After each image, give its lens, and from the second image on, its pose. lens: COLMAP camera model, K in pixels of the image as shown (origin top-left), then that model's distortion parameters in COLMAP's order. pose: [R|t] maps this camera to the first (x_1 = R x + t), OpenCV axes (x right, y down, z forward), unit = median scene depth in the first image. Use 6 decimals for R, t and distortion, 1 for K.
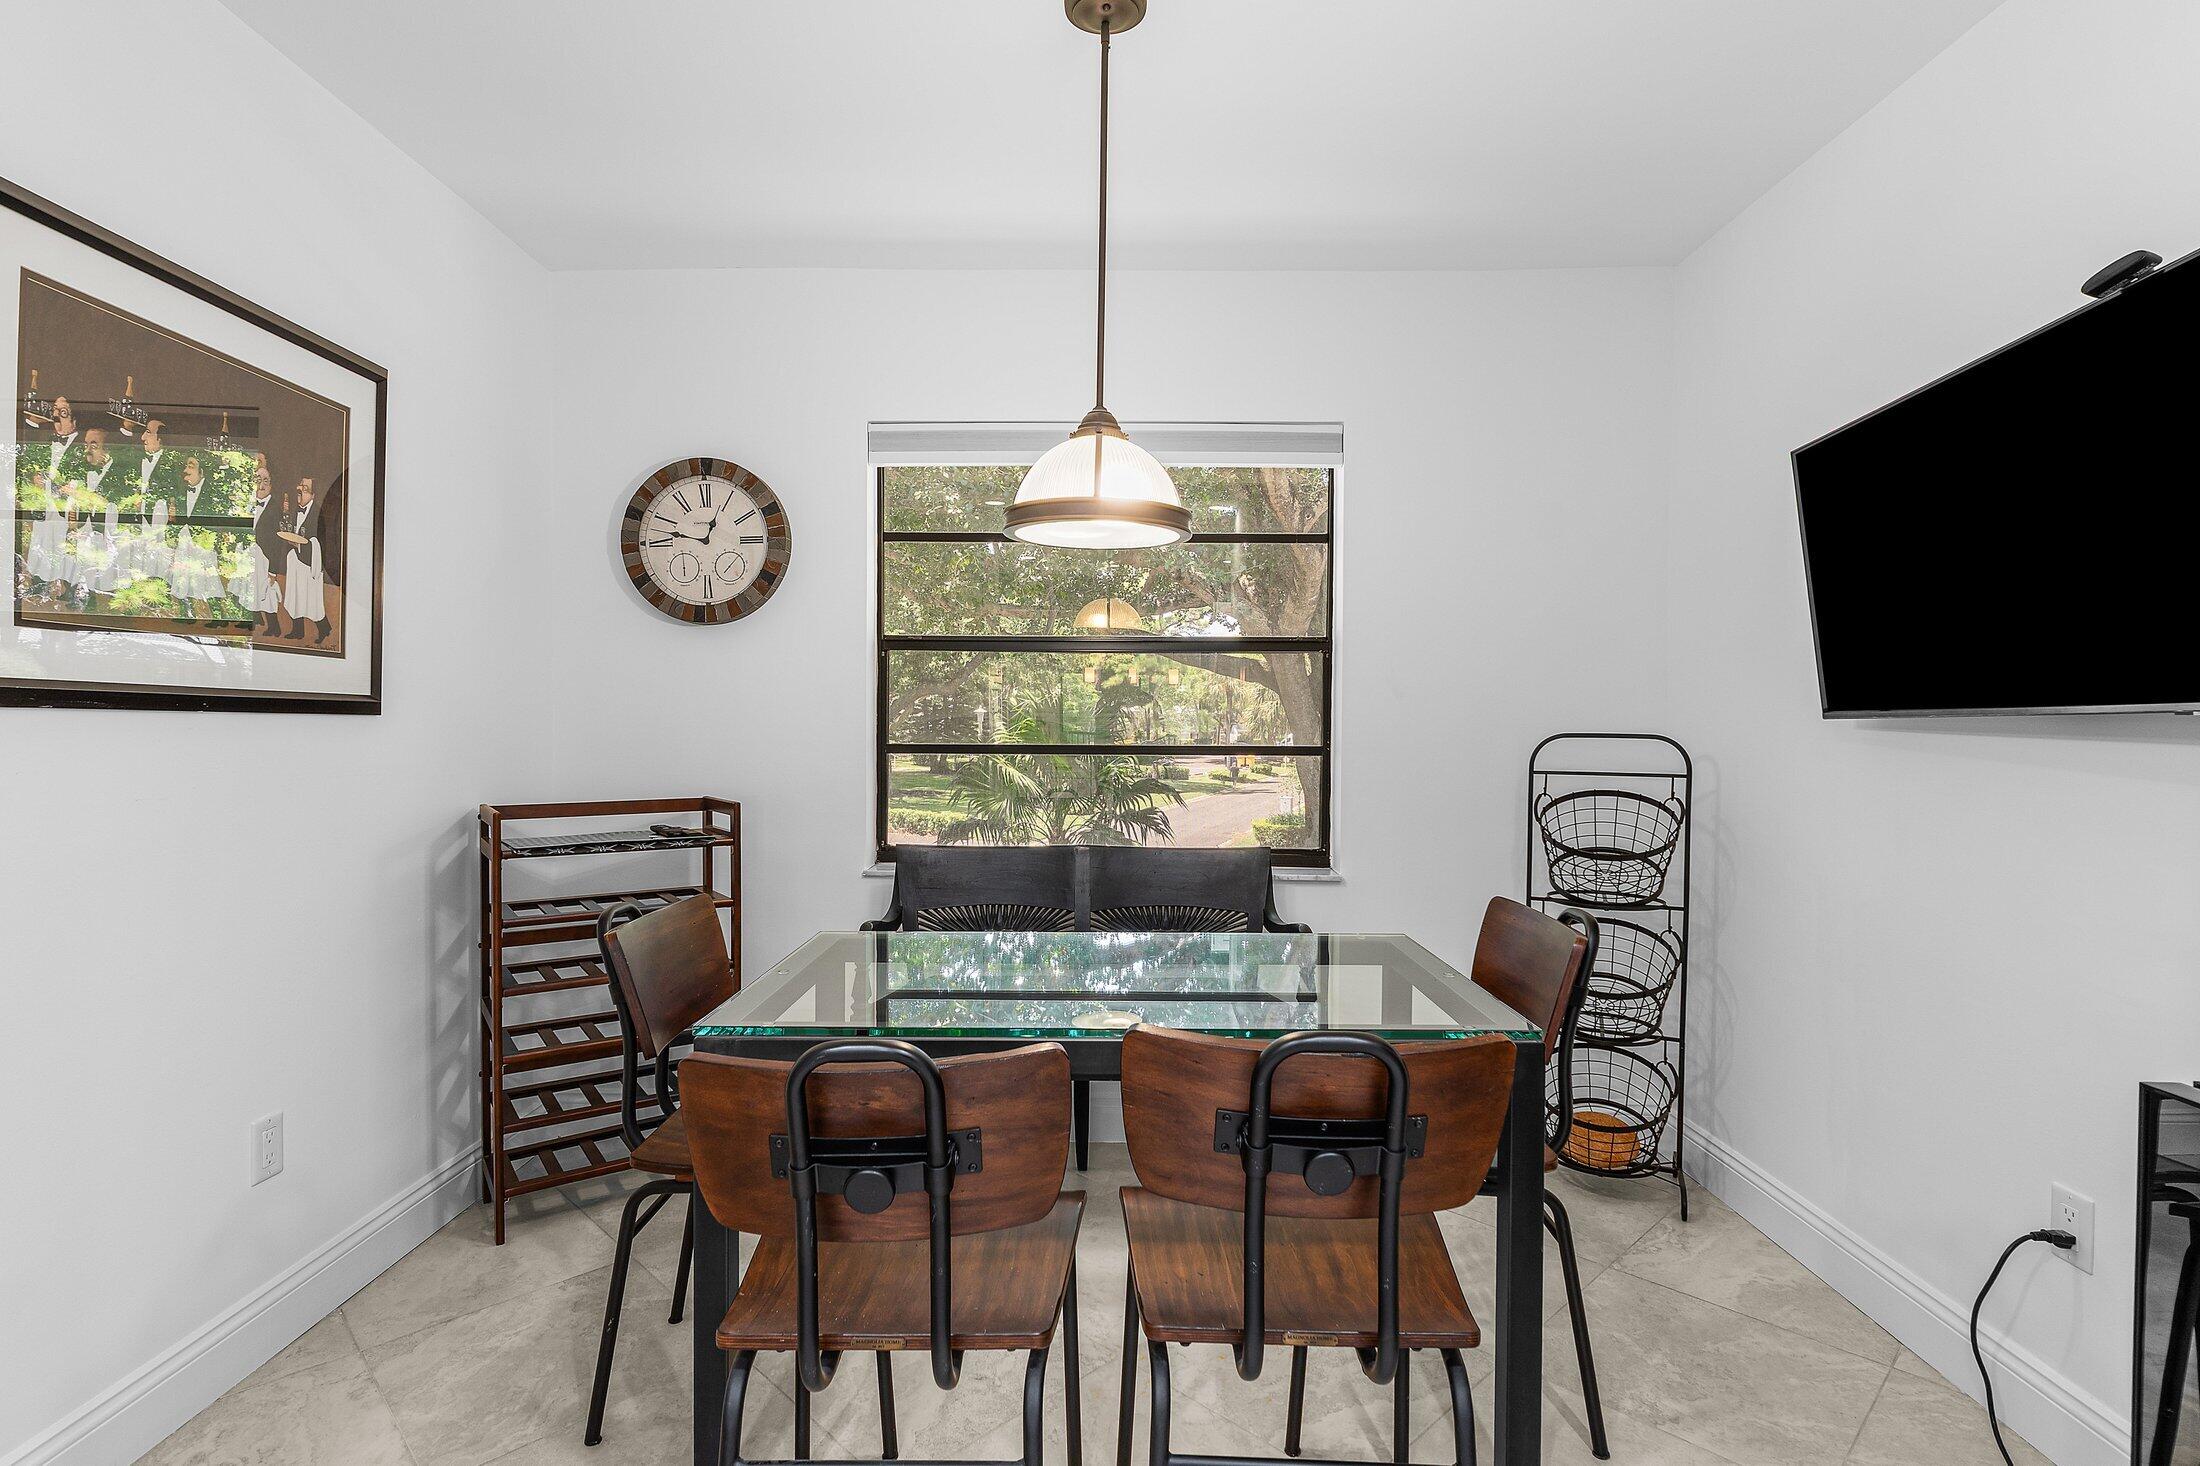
lens RADIAL K [[1077.0, 0, 1100.6], [0, 1077.0, 740.1], [0, 0, 1]] dist [-0.002884, 0.002462]
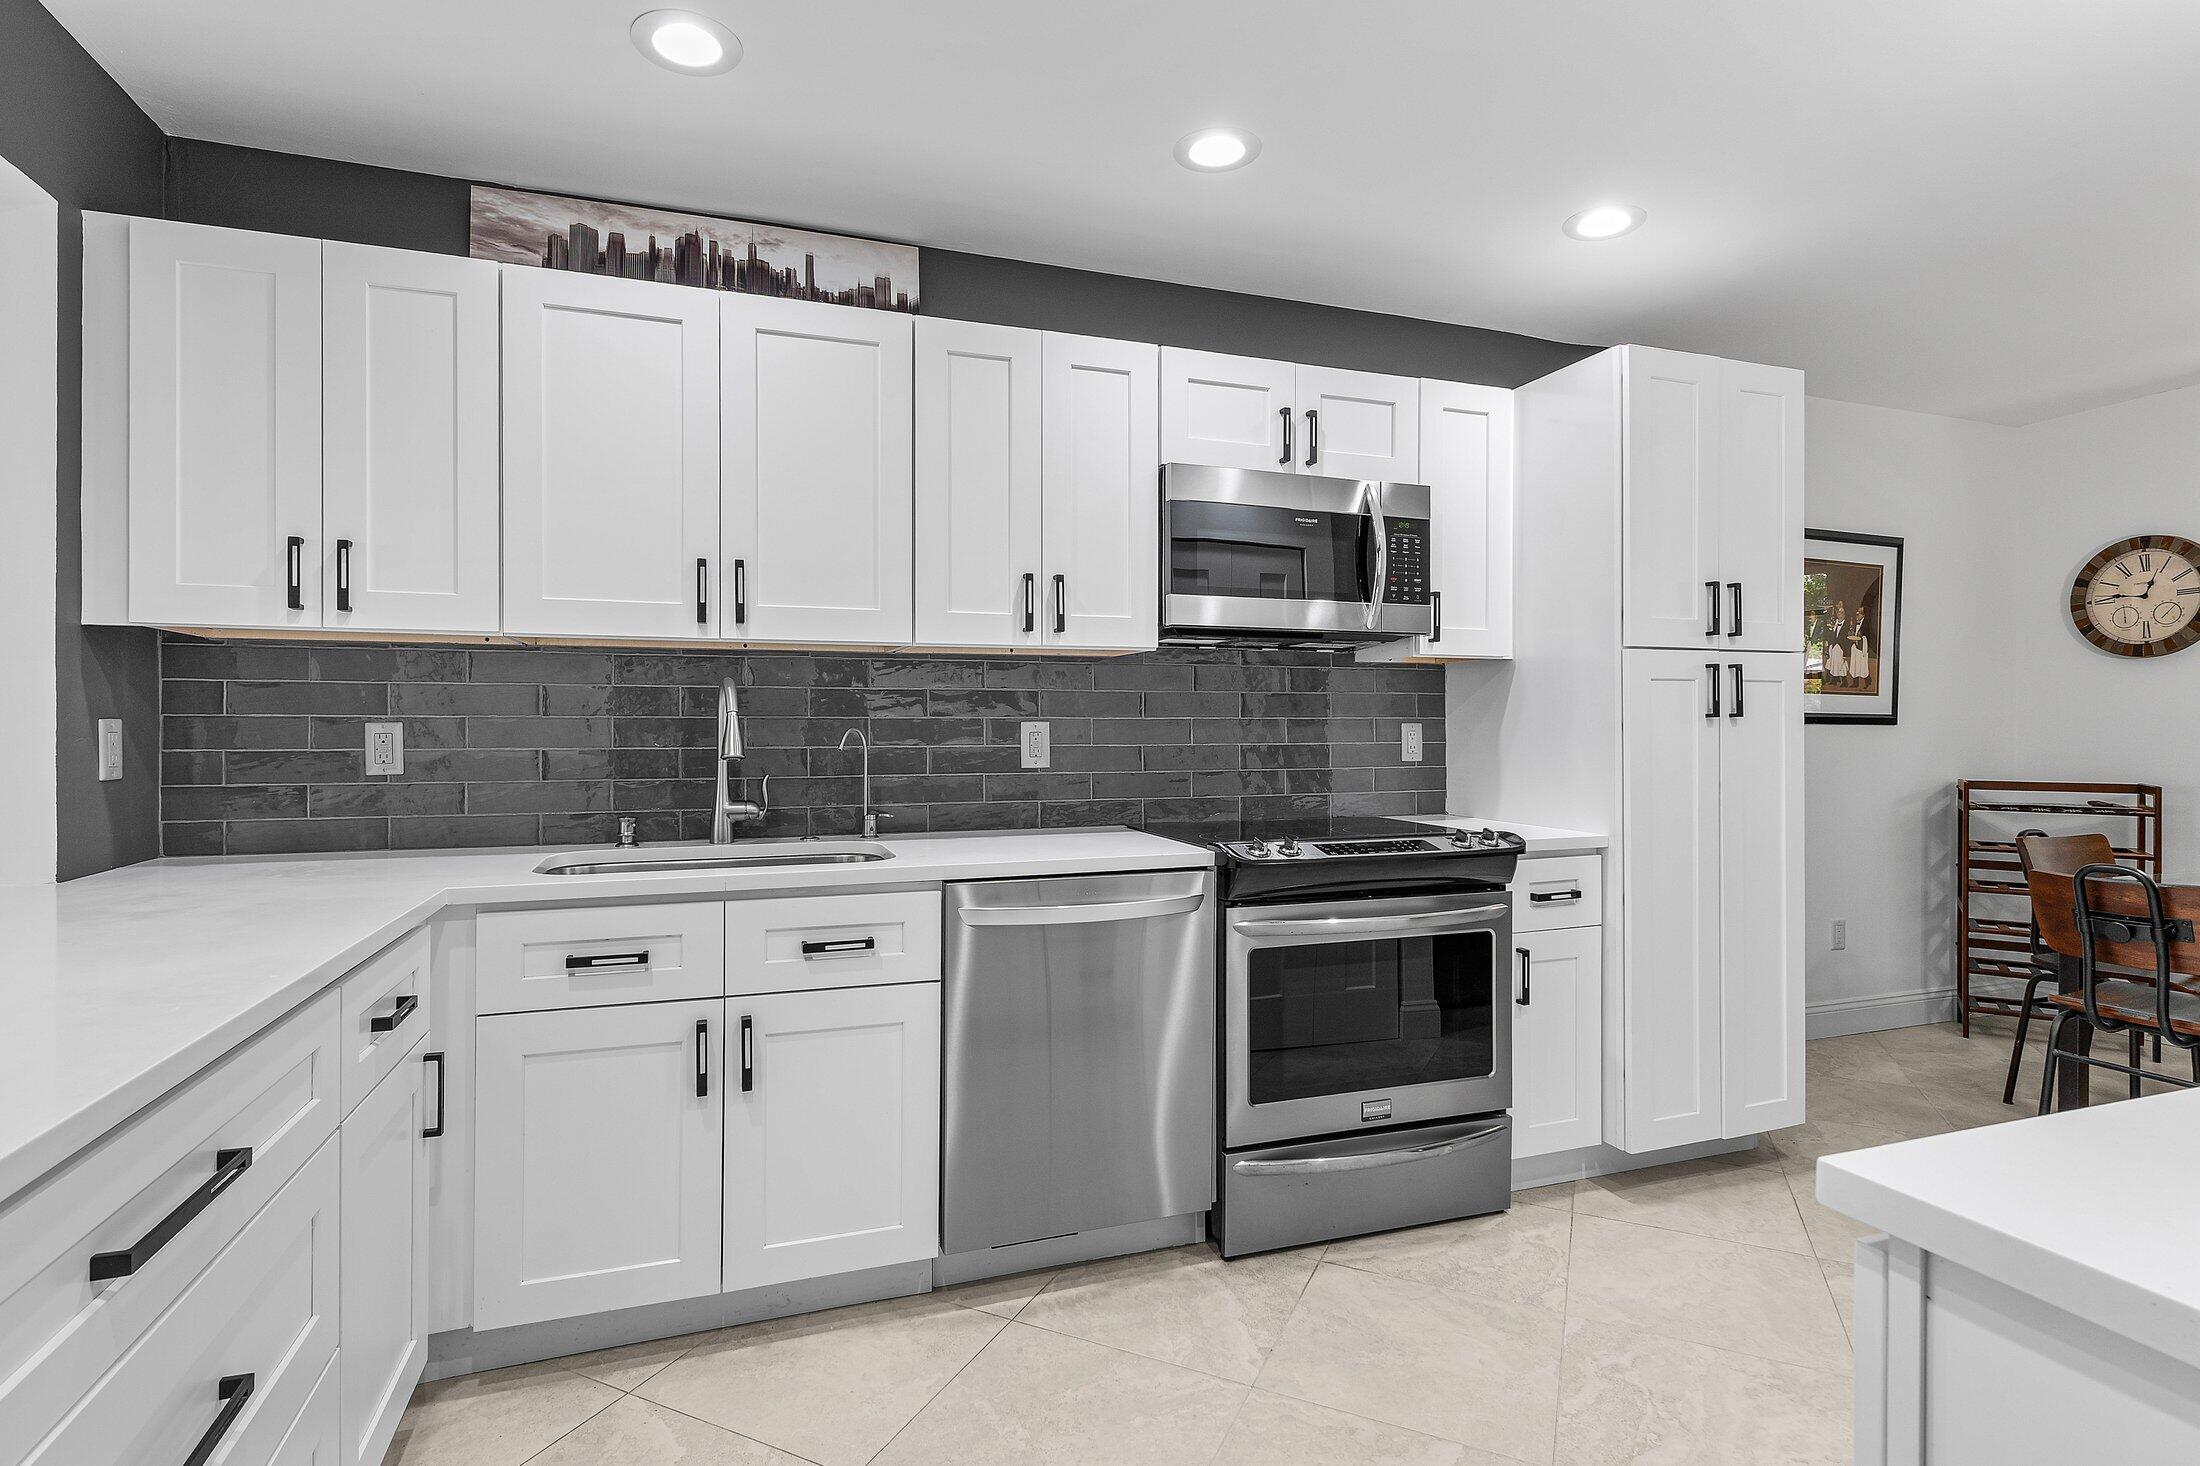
lens RADIAL K [[1077.0, 0, 1112.5], [0, 1077.0, 732.3], [0, 0, 1]] dist [-0.002884, 0.002462]
pose [[0.347238, 0.001566, -0.937776, 0.526611], [-0.016927, 0.999846, -0.004598, 0.017910], [0.937624, 0.017471, 0.347211, -0.799663]]
